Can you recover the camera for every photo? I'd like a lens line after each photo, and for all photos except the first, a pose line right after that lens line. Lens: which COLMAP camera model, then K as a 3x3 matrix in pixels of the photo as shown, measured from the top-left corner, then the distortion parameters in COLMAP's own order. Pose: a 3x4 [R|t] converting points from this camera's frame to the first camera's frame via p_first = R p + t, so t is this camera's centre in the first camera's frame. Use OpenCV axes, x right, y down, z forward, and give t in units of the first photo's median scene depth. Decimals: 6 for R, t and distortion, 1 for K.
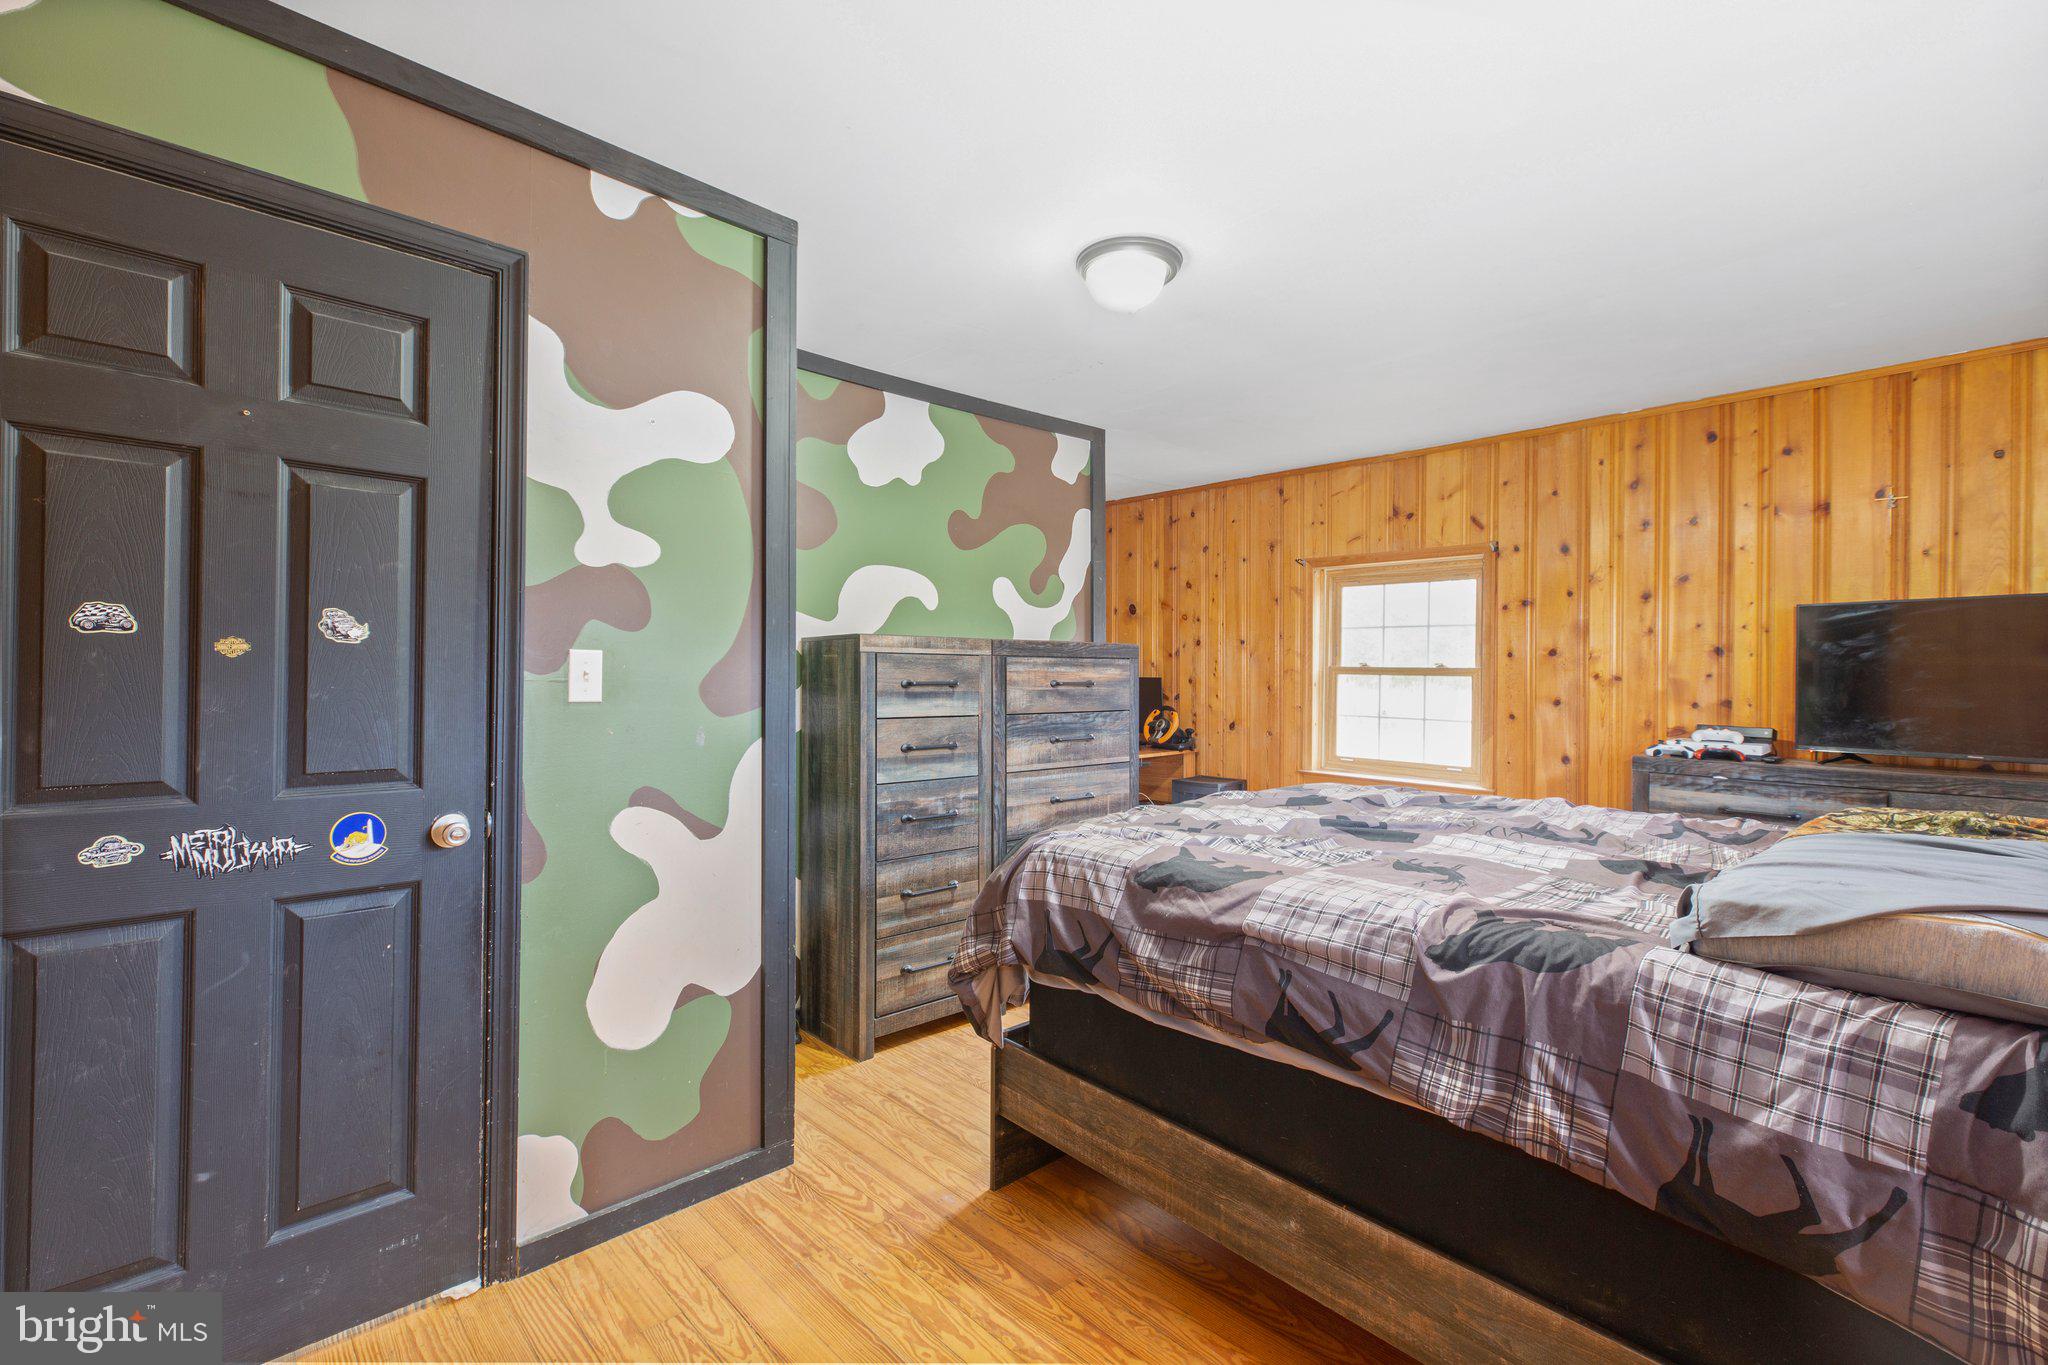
lens RADIAL K [[913.3, 0, 1019.6], [0, 913.3, 678.6], [0, 0, 1]] dist [-0.003077, 0.000519]
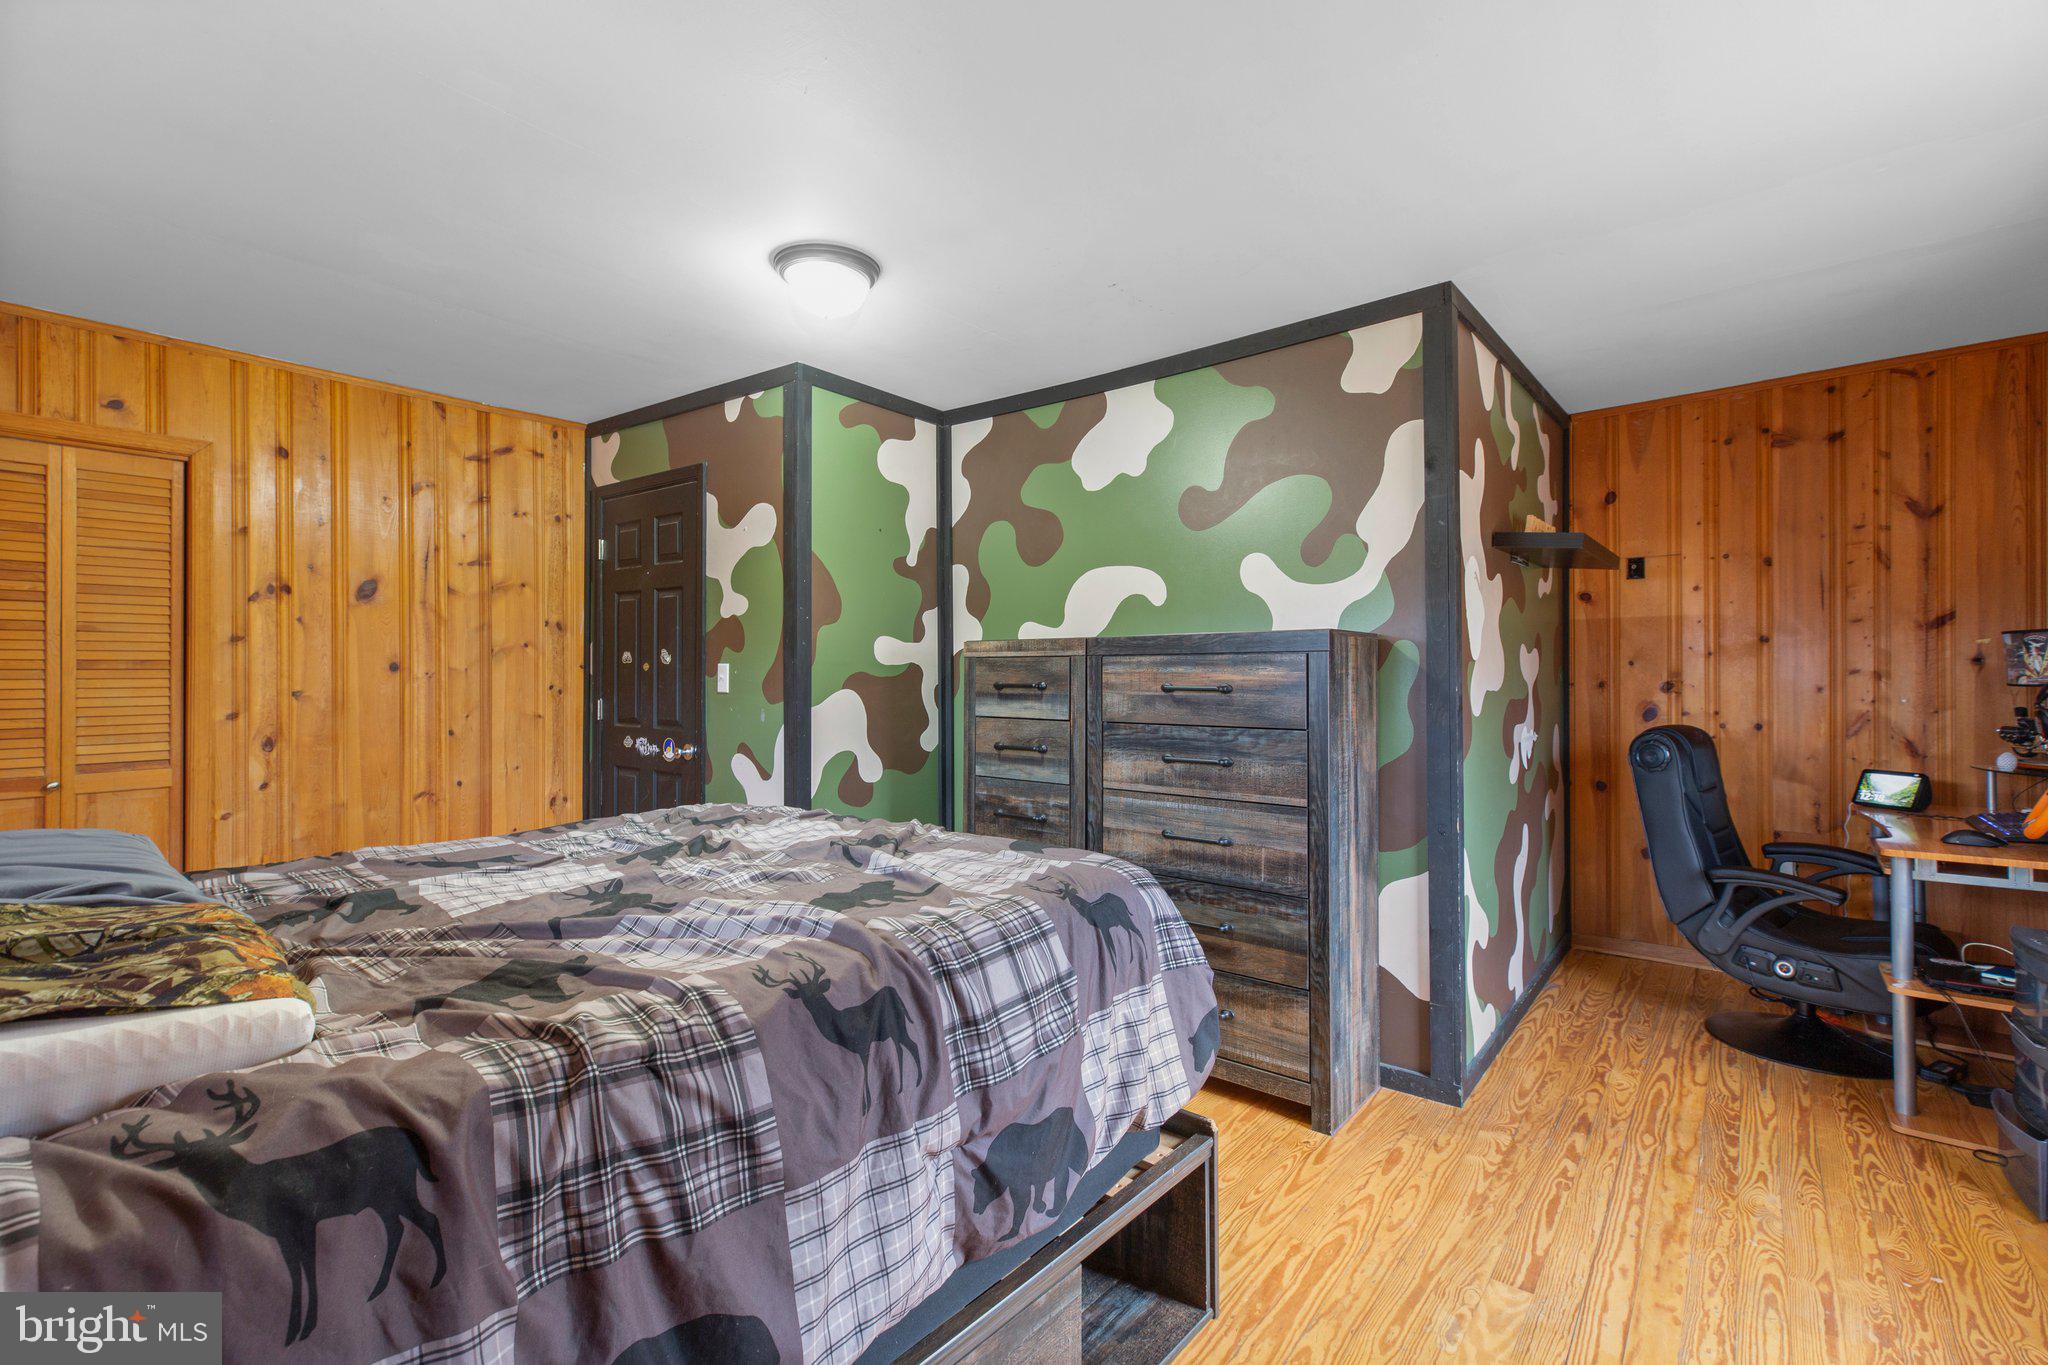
lens RADIAL K [[913.3, 0, 1026.6], [0, 913.3, 670.4], [0, 0, 1]] dist [-0.003077, 0.000519]
pose [[0.142952, -0.006970, -0.989705, 0.851895], [-0.001906, 0.999971, -0.007317, -0.003901], [0.989728, 0.002933, 0.142935, 0.802624]]
